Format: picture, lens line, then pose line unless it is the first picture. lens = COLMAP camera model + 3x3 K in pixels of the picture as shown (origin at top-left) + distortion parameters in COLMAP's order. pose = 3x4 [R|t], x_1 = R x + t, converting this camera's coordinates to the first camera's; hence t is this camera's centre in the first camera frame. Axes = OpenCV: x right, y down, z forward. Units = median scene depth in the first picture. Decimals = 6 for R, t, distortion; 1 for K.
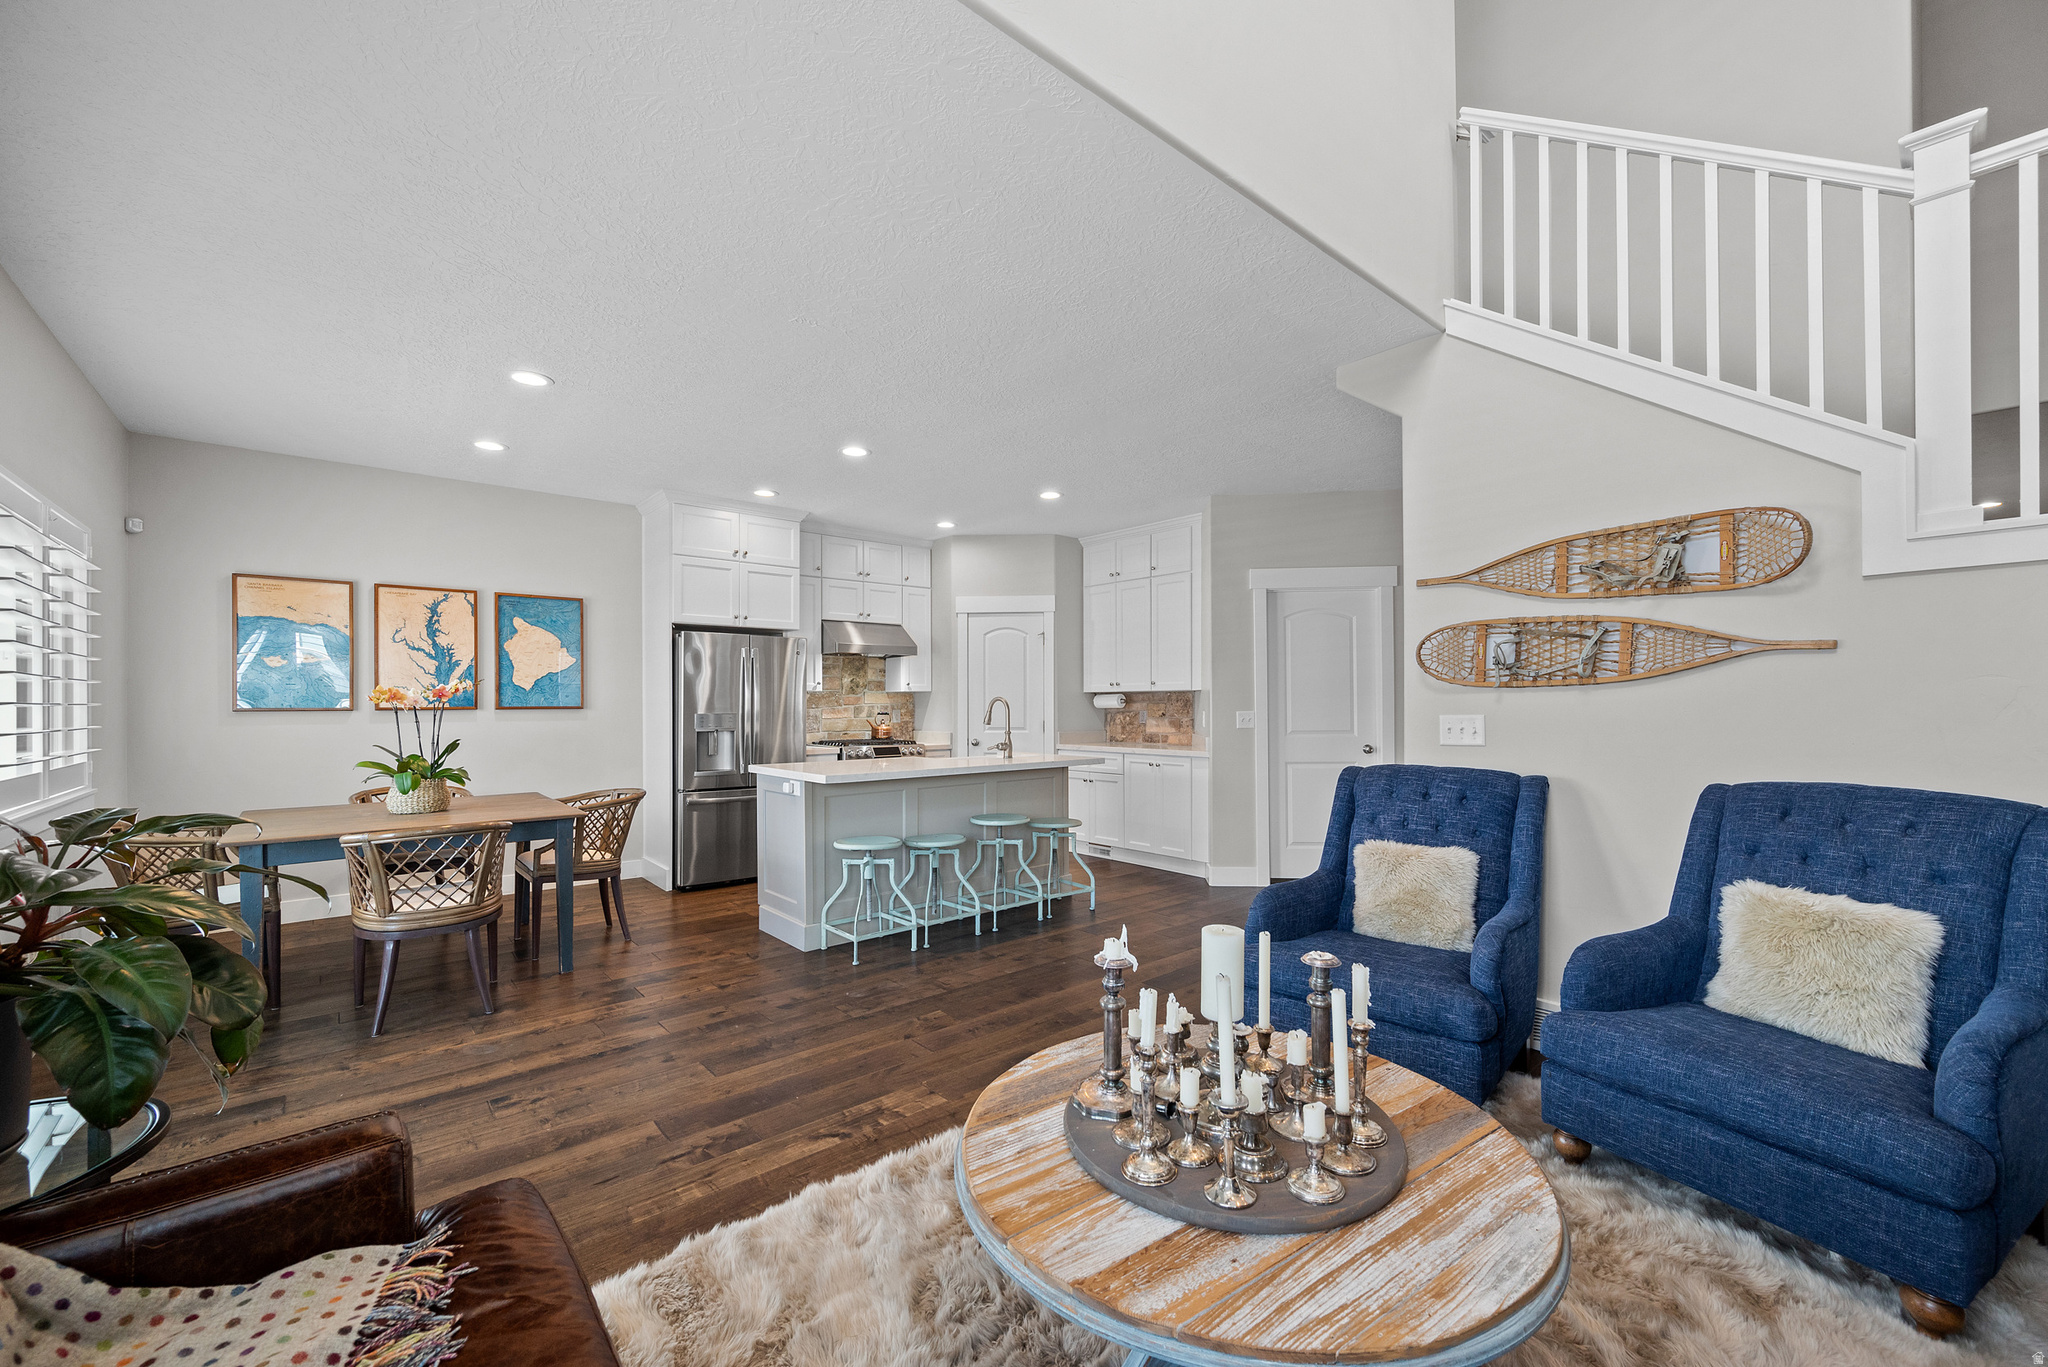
lens RADIAL K [[826.9, 0, 1036.4], [0, 826.9, 702.2], [0, 0, 1]] dist [-0.001655, -0.000570]
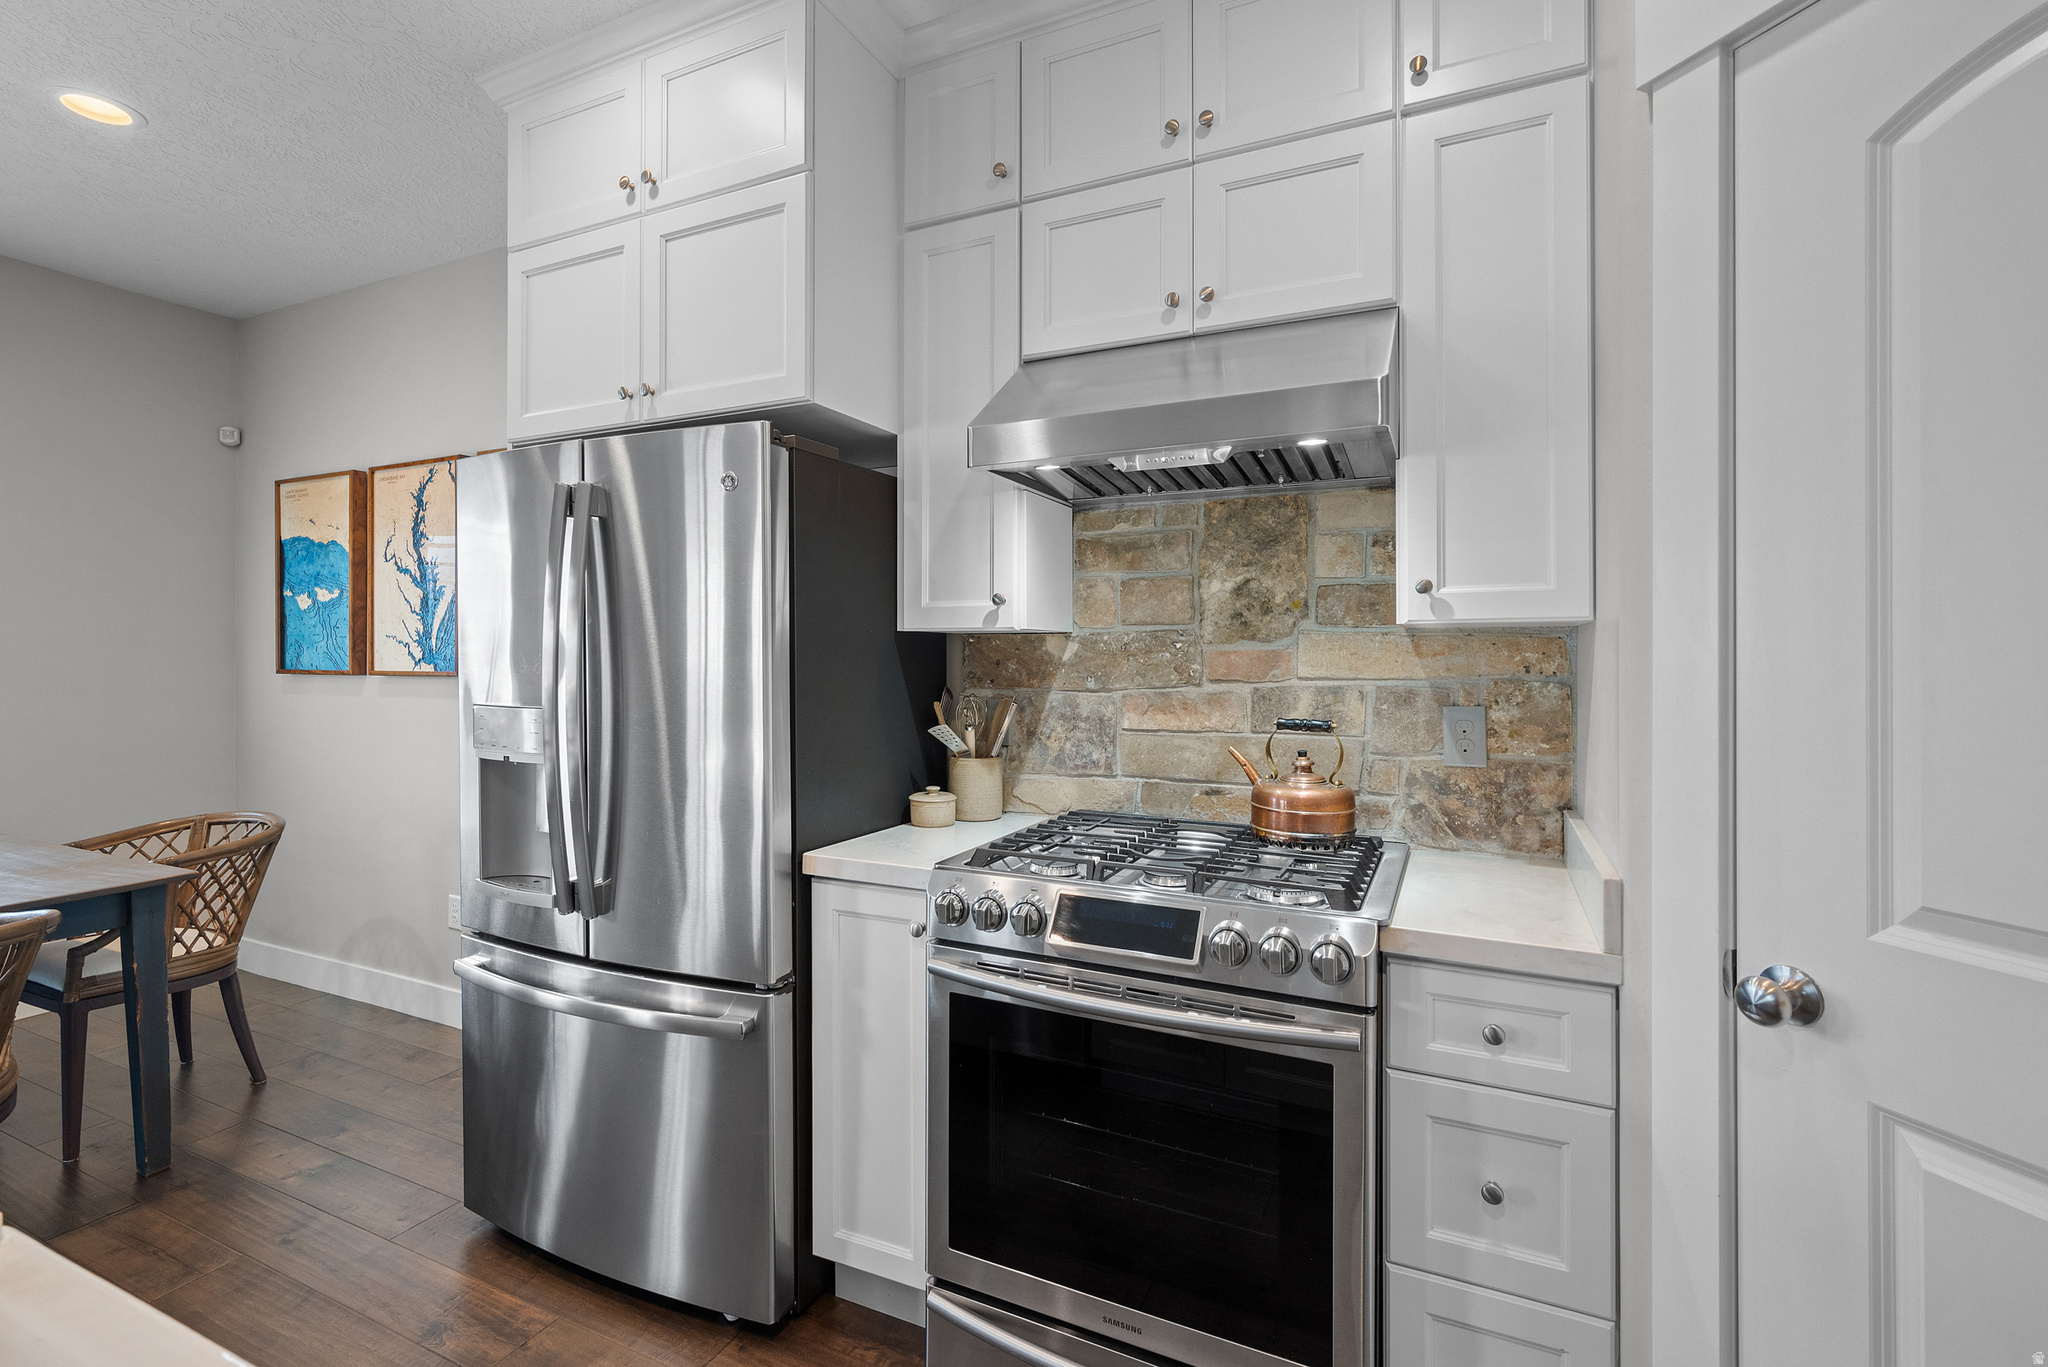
lens RADIAL K [[933.5, 0, 993.2], [0, 933.5, 651.8], [0, 0, 1]] dist [0.003972, 0.000277]
pose [[0.405311, -0.003939, -0.914170, 0.015490], [-0.005324, 0.999964, -0.006669, -0.005476], [0.914163, 0.007570, 0.405275, 1.165613]]
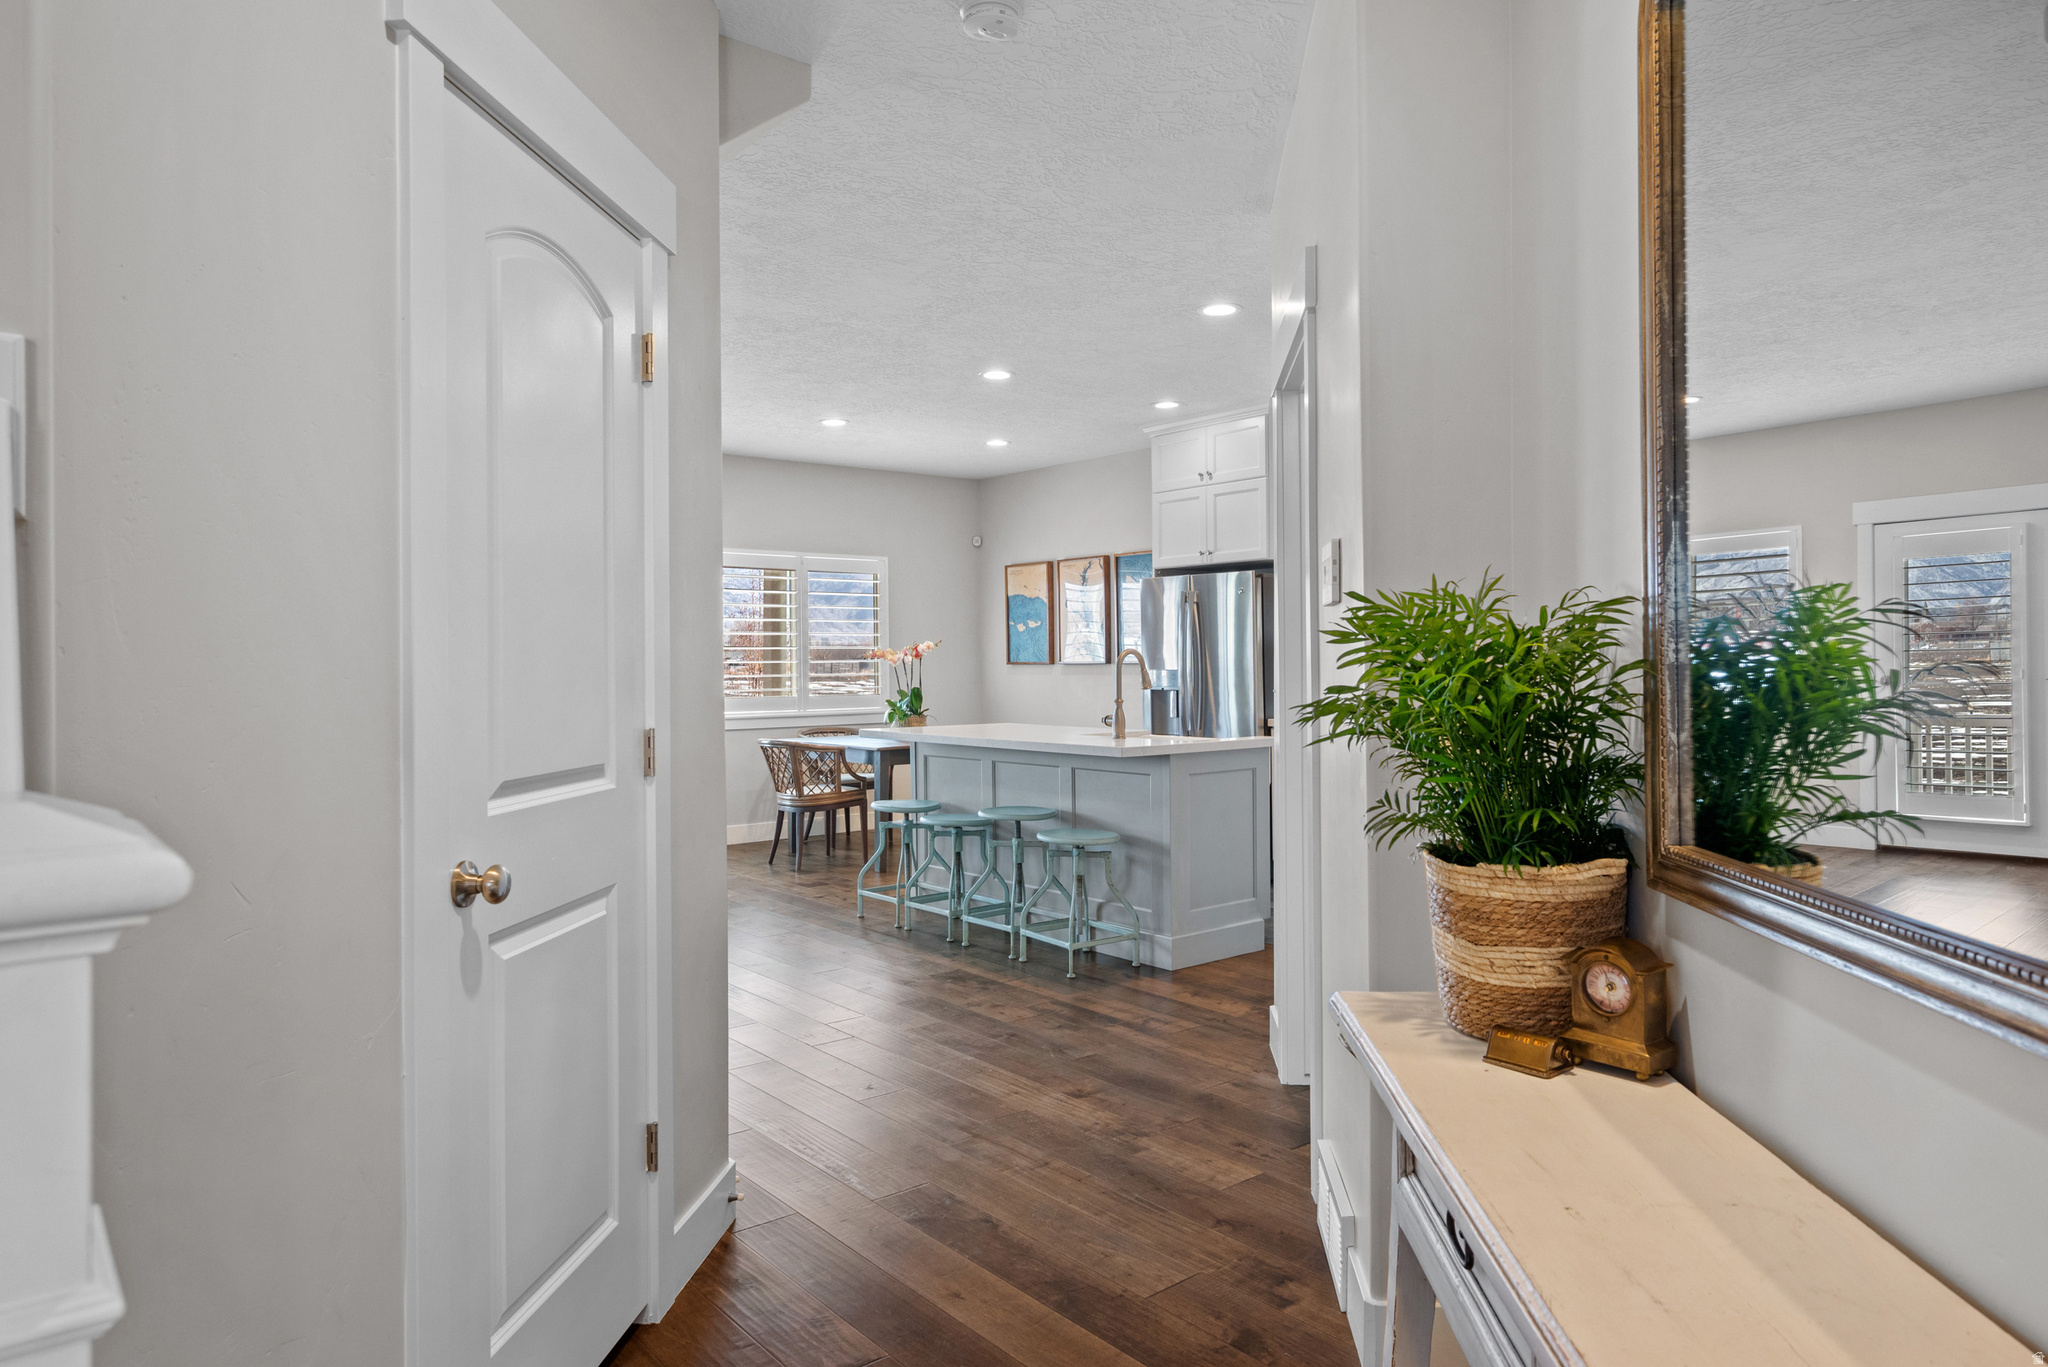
lens RADIAL K [[1232.5, 0, 1014.2], [0, 1232.5, 674.4], [0, 0, 1]] dist [-0.000623, -0.000009]
pose [[-0.016953, 0.011712, -0.999788, 1.039713], [0.006354, 0.999912, 0.011606, 0.003128], [0.999836, -0.006155, -0.017026, 0.985549]]
